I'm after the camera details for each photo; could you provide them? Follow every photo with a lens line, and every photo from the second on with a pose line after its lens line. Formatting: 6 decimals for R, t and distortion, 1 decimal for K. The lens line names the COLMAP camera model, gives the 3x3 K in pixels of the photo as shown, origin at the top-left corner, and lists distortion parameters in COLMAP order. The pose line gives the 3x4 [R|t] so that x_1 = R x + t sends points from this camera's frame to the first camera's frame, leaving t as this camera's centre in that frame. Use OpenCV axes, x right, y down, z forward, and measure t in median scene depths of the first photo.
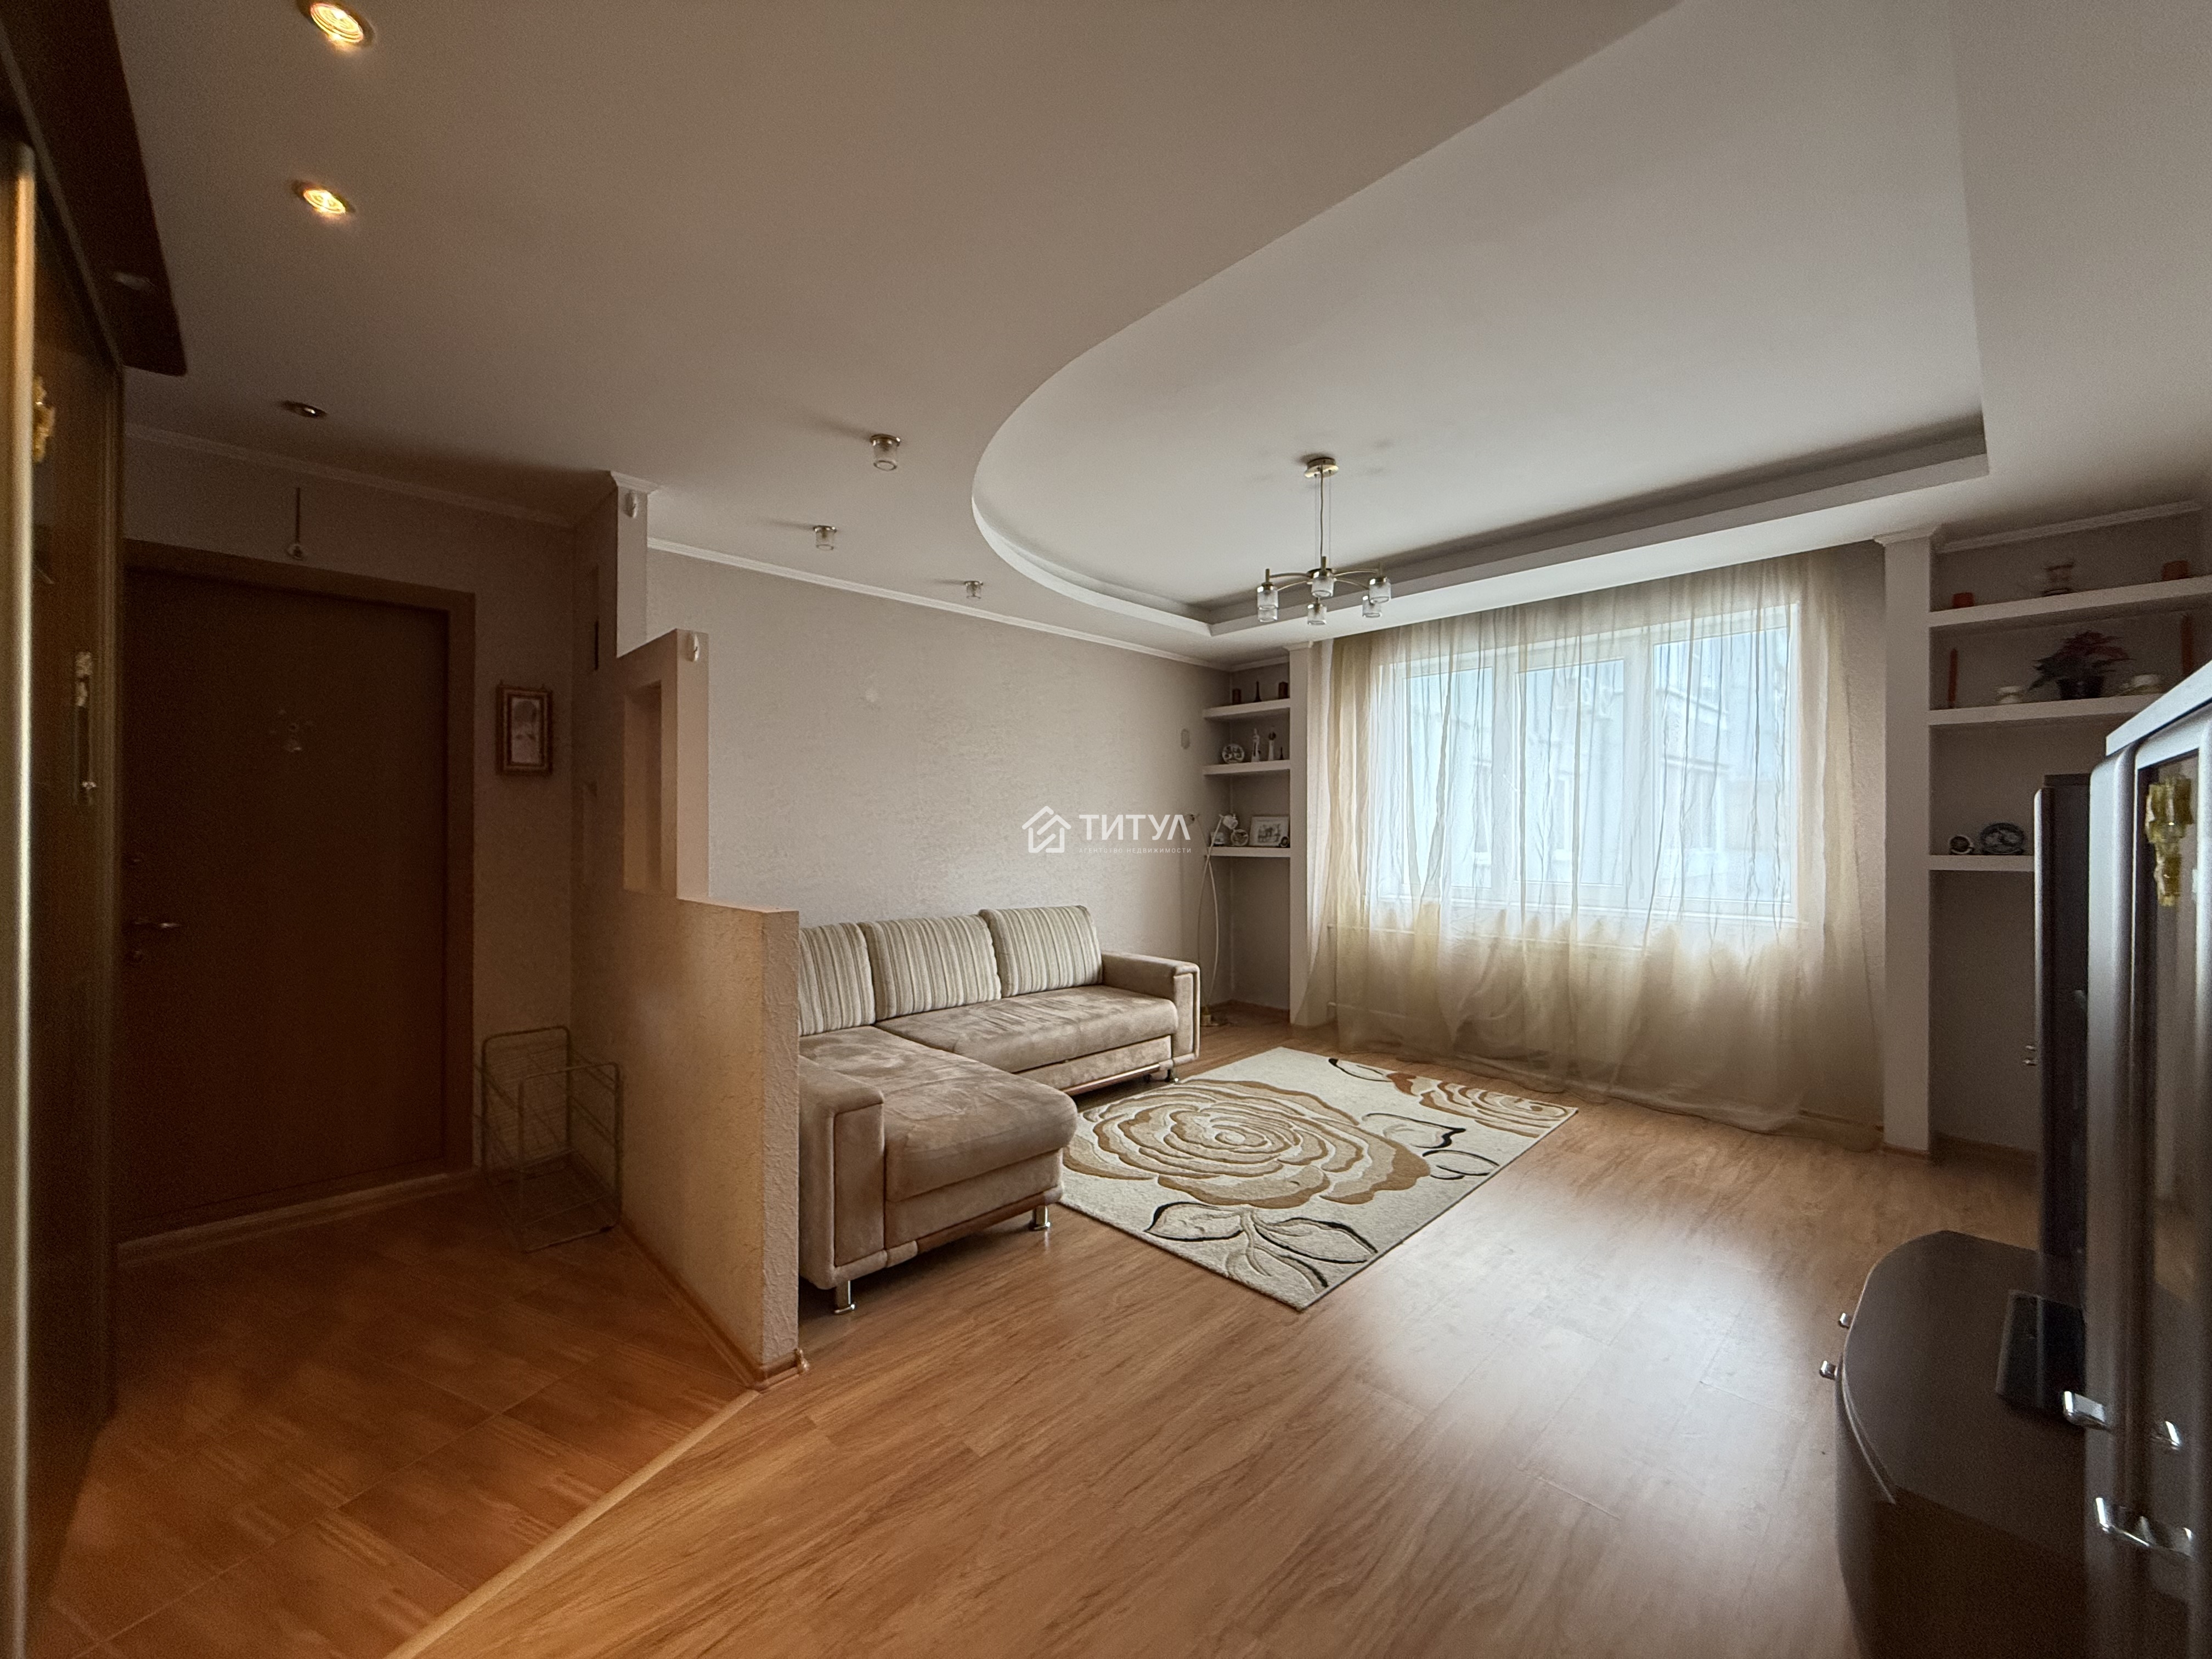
lens RADIAL K [[880.5, 0, 1110.1], [0, 880.5, 827.5], [0, 0, 1]] dist [0.001867, -0.000104]
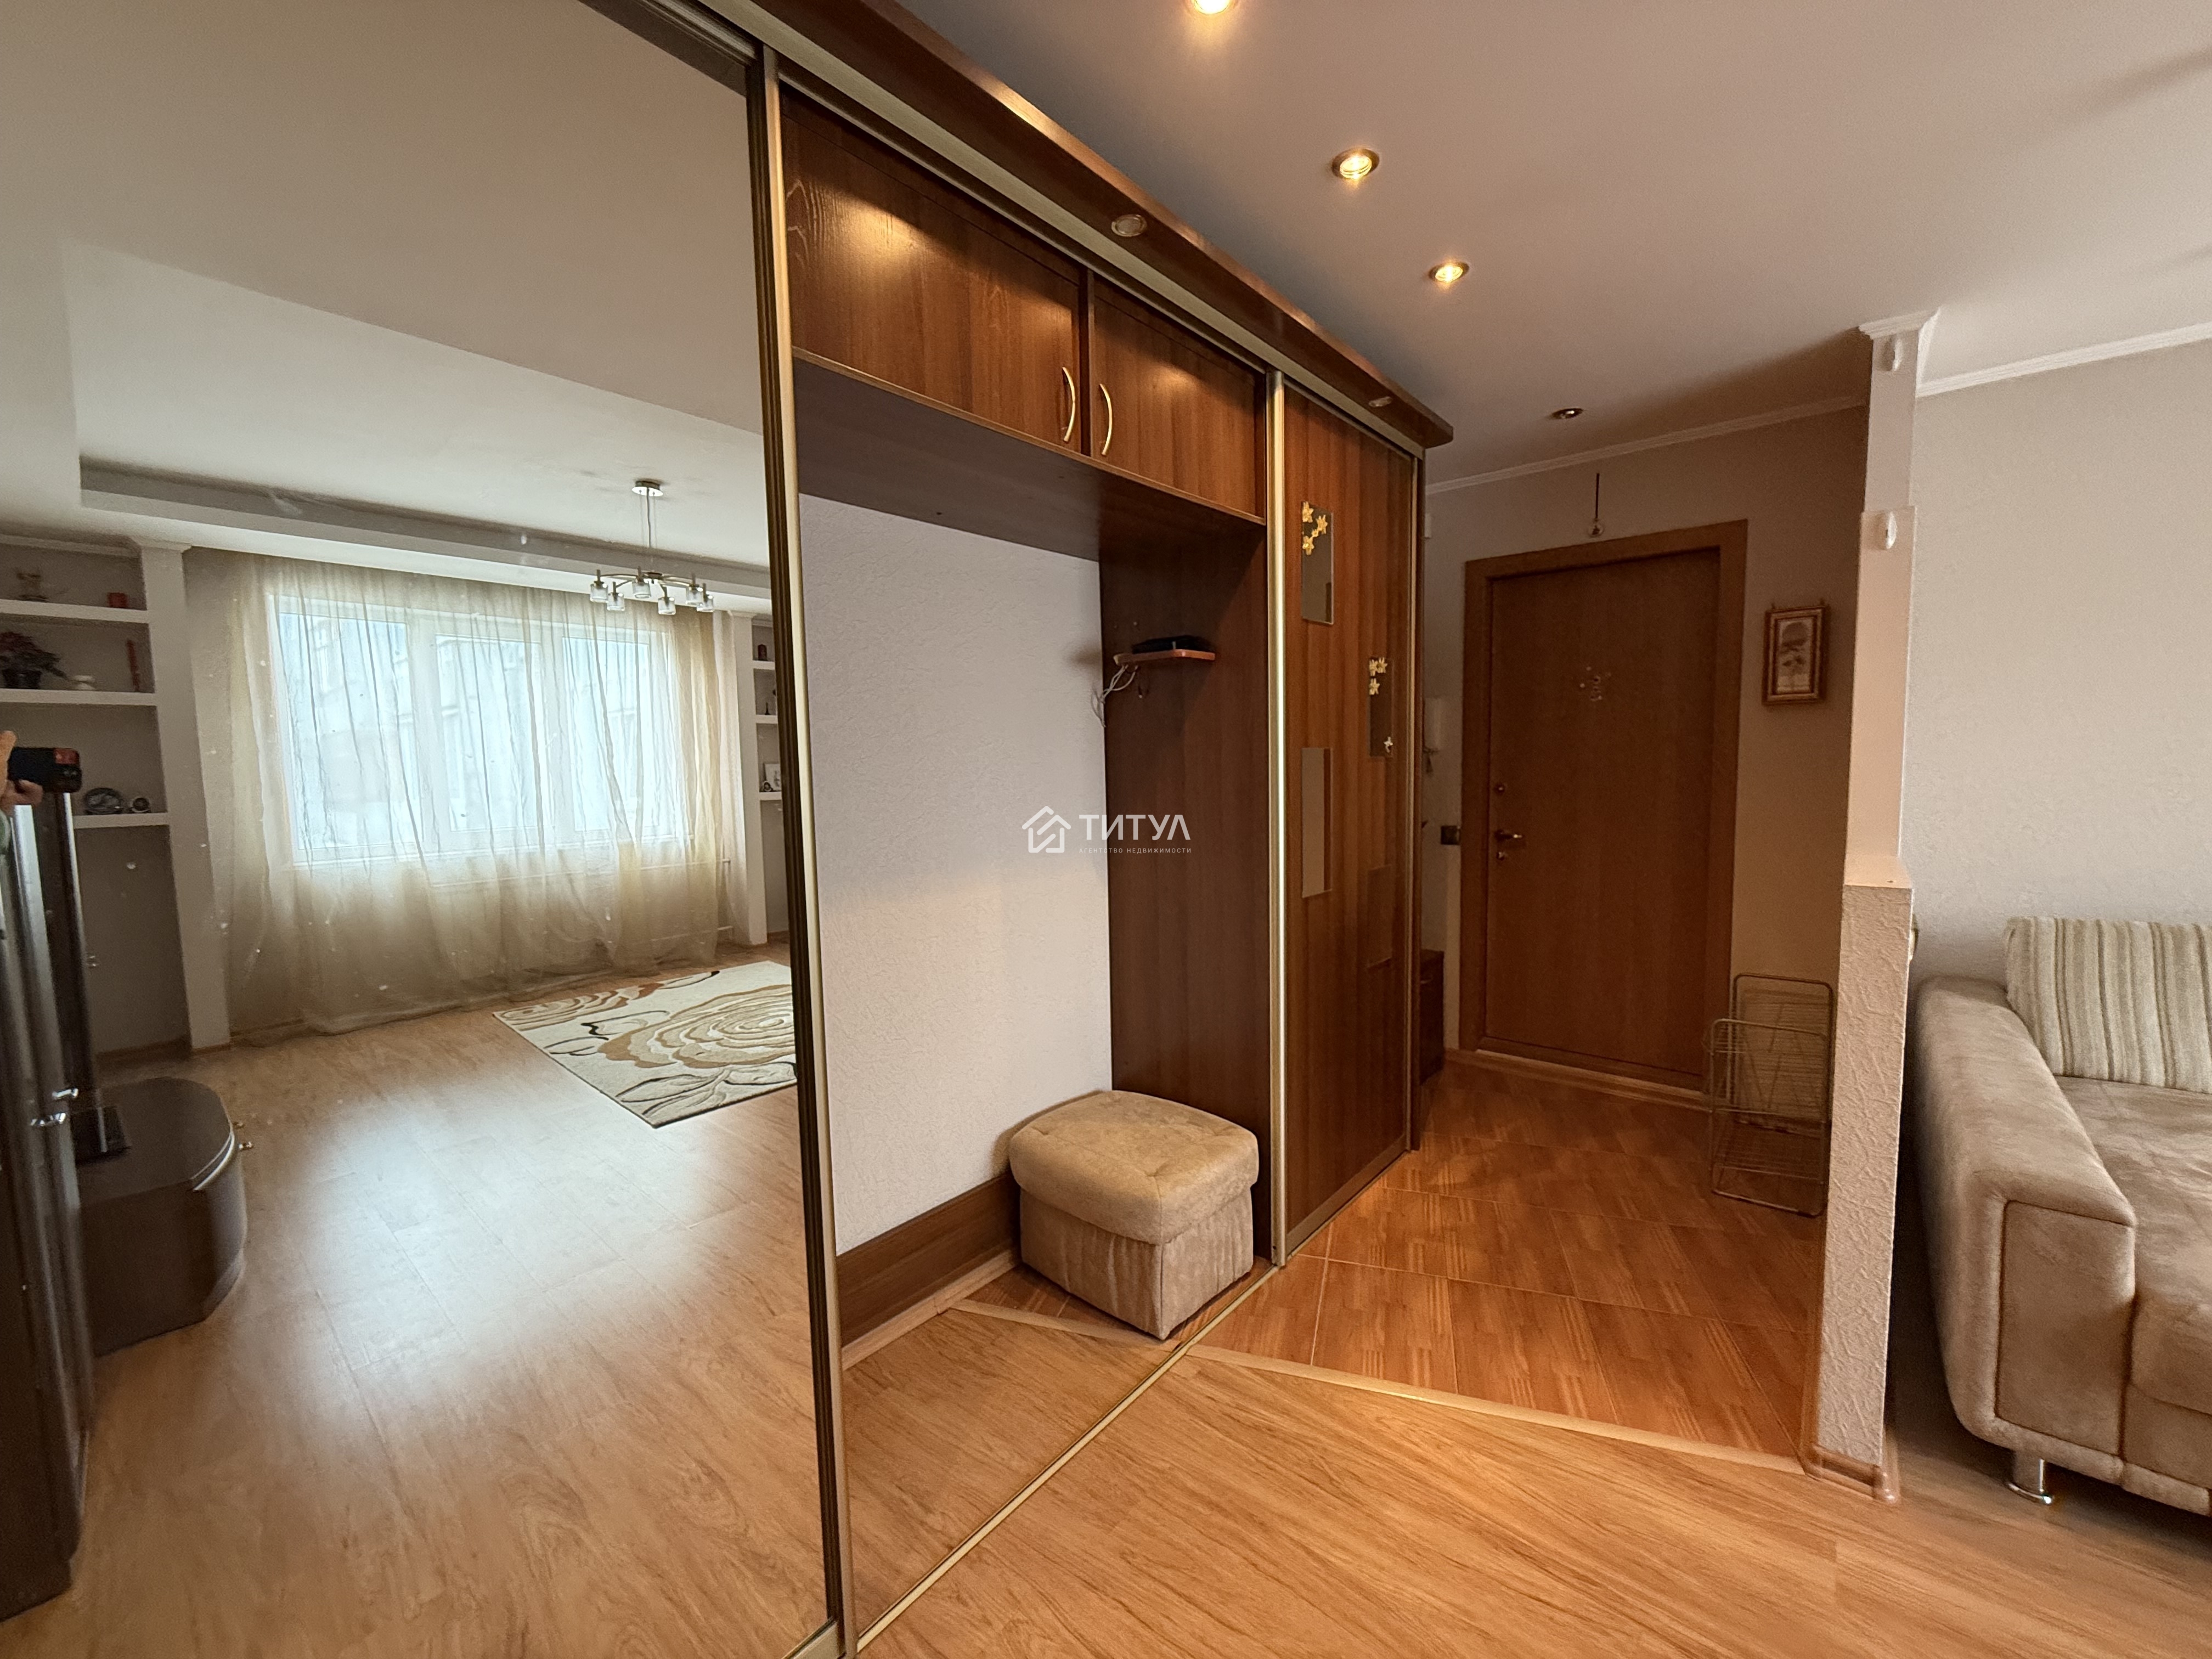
lens RADIAL K [[880.5, 0, 1105.1], [0, 880.5, 834.5], [0, 0, 1]] dist [0.001867, -0.000104]
pose [[0.110683, 0.077285, -0.990846, 0.184478], [0.021480, 0.996553, 0.080129, -0.013391], [0.993624, -0.030152, 0.108642, 0.186231]]
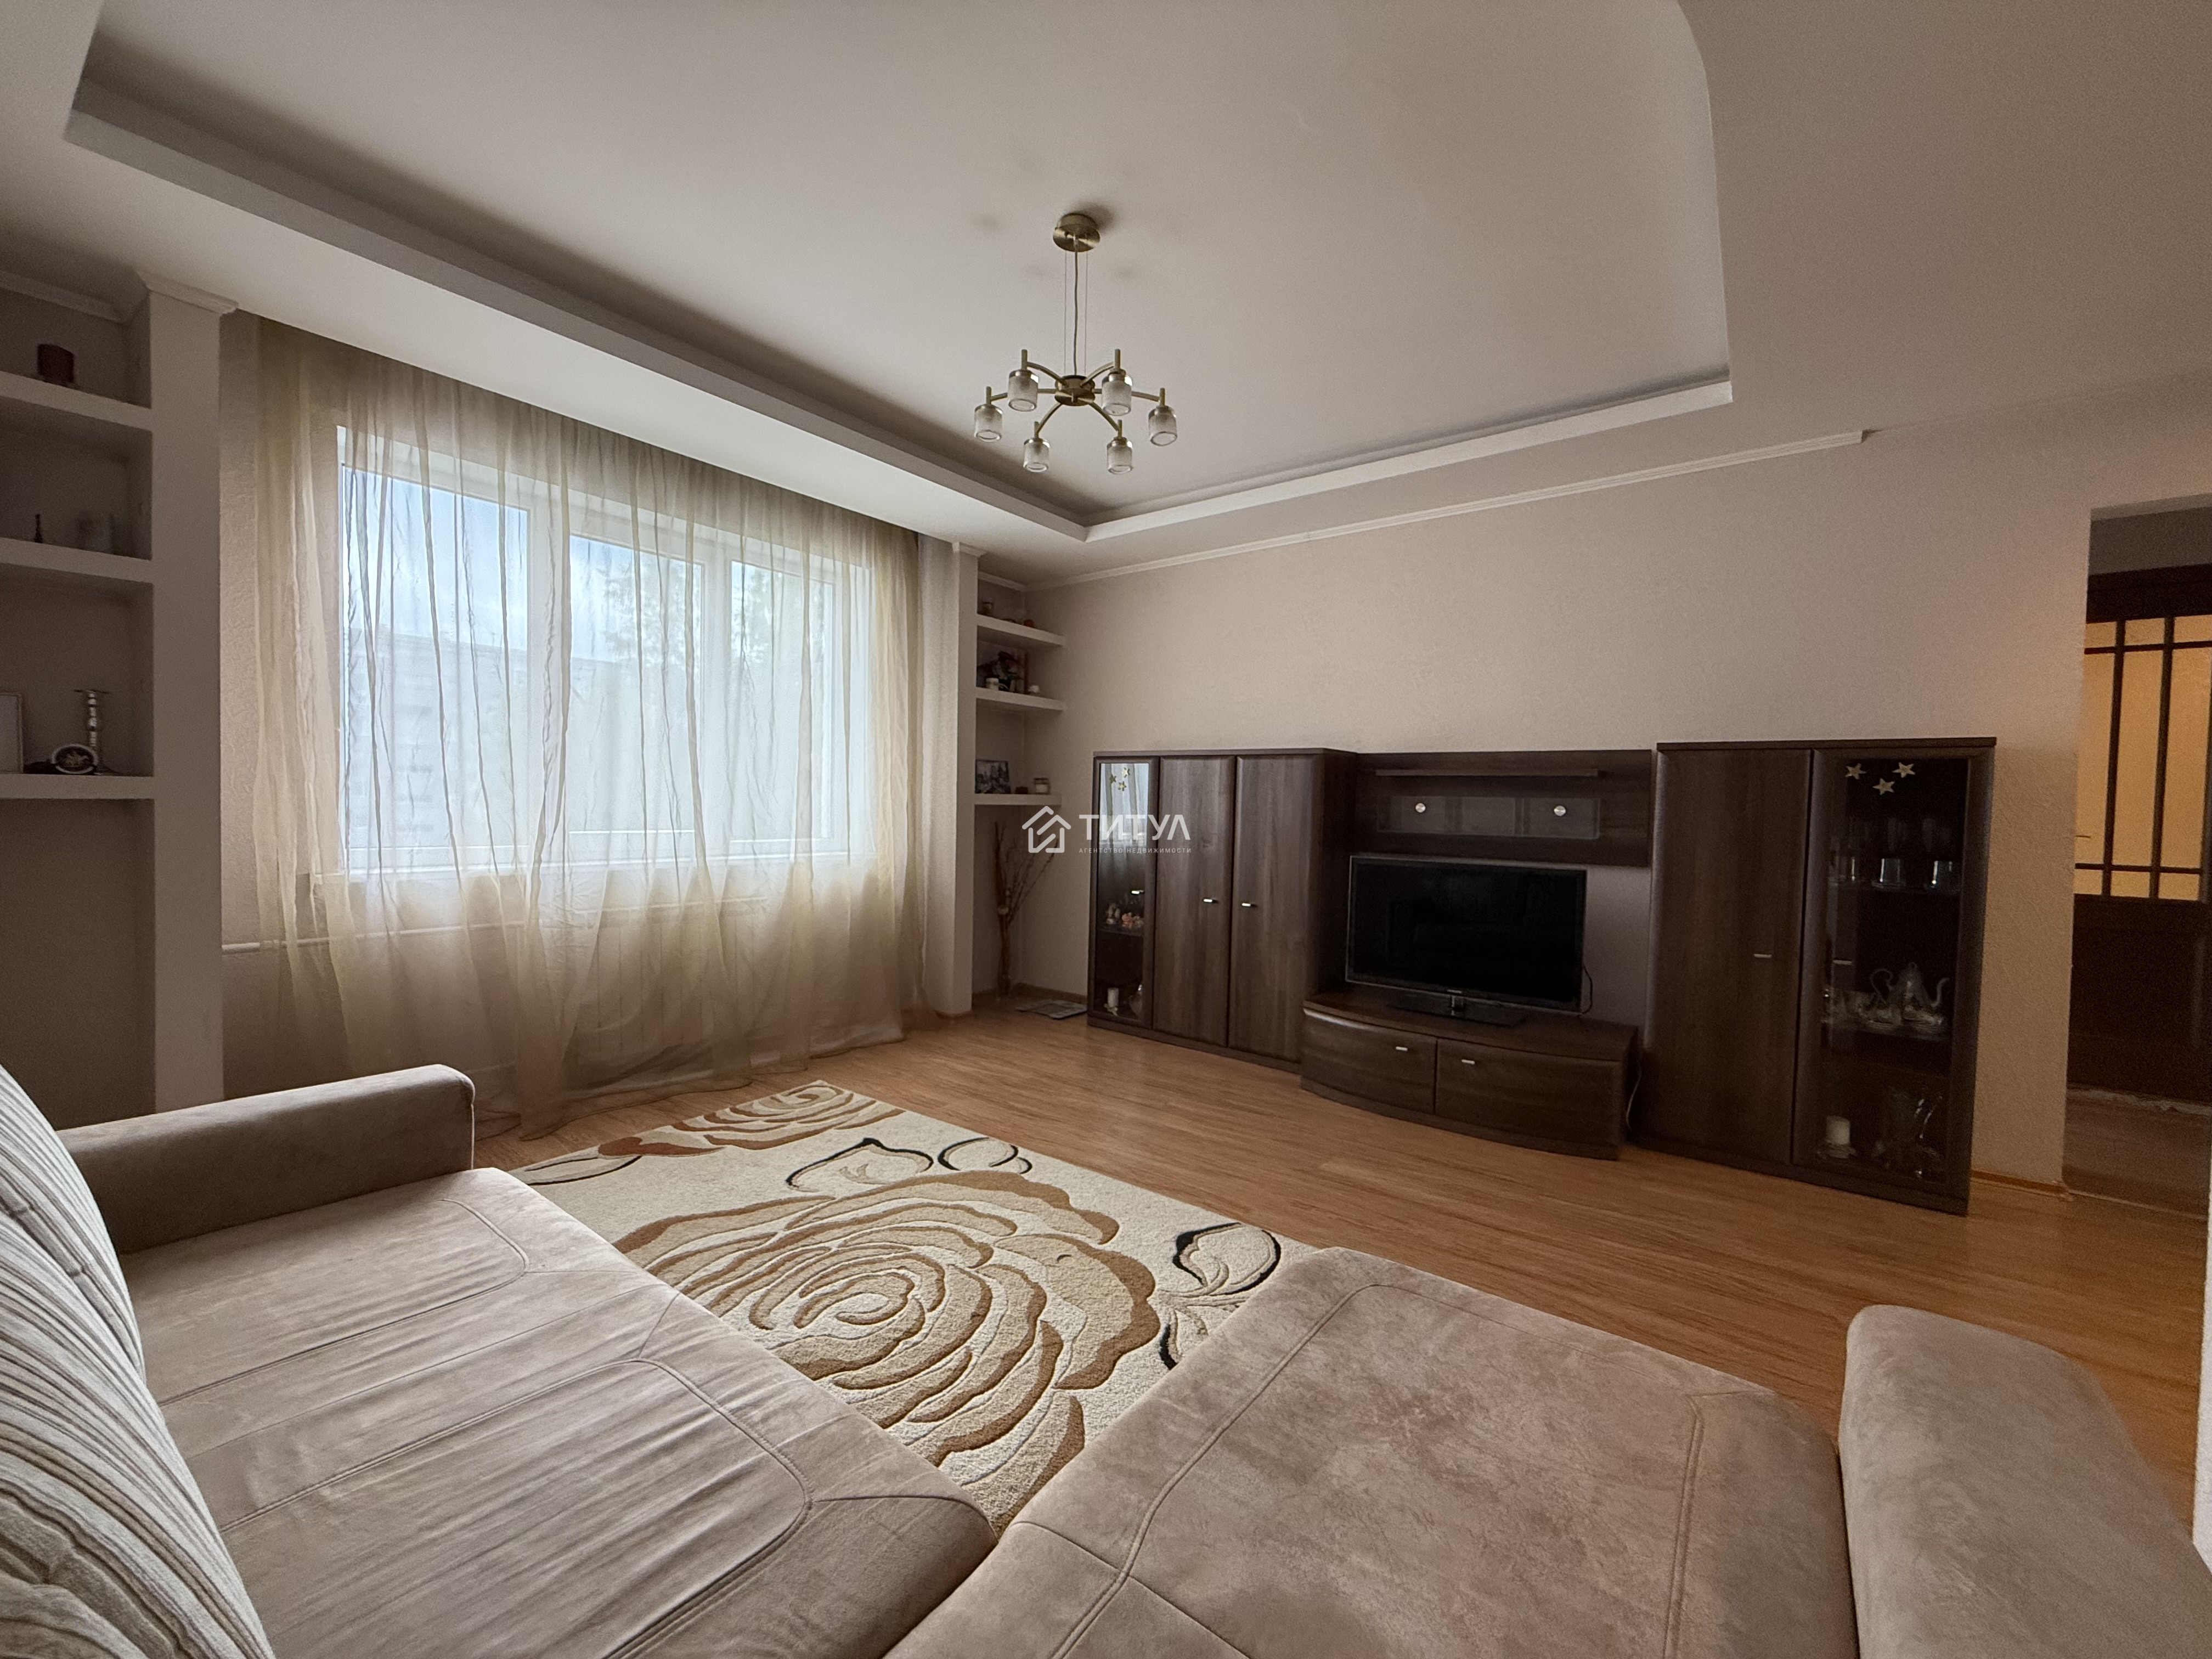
lens RADIAL K [[880.5, 0, 1084.3], [0, 880.5, 835.6], [0, 0, 1]] dist [0.001867, -0.000104]
pose [[-0.149470, -0.038760, 0.988006, -0.470261], [-0.022846, 0.999100, 0.035739, 0.045163], [-0.988502, -0.017231, -0.150221, 1.100190]]
